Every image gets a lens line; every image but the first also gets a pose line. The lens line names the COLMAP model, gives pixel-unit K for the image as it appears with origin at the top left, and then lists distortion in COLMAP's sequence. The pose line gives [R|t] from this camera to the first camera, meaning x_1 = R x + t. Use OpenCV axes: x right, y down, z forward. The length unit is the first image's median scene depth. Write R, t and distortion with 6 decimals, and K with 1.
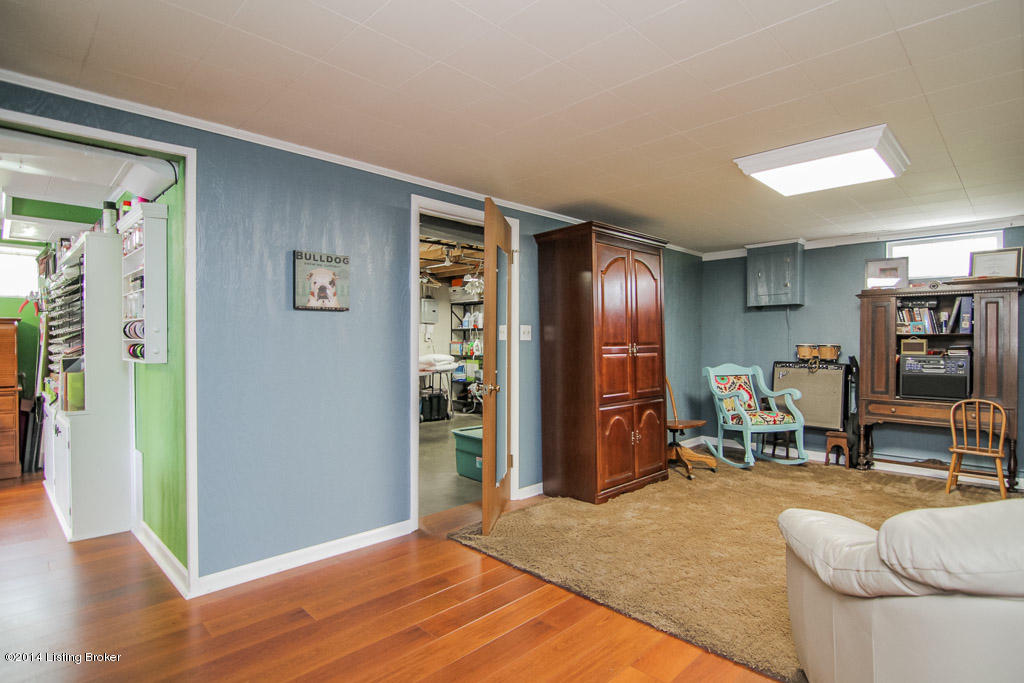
lens RADIAL K [[525.5, 0, 516.2], [0, 525.5, 341.5], [0, 0, 1]] dist [-0.009443, -0.007359]
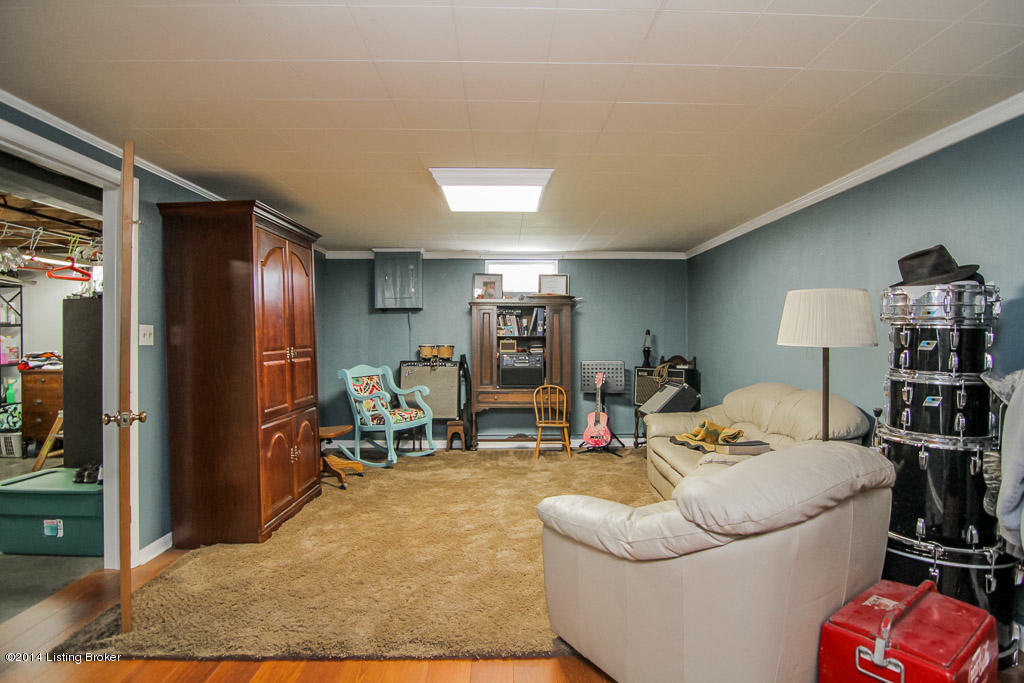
lens RADIAL K [[525.5, 0, 519.0], [0, 525.5, 337.7], [0, 0, 1]] dist [-0.009443, -0.007359]
pose [[0.691220, -0.001911, 0.722642, -0.146827], [0.003380, 0.999994, -0.000588, -0.010690], [-0.722637, 0.002849, 0.691222, 0.119617]]
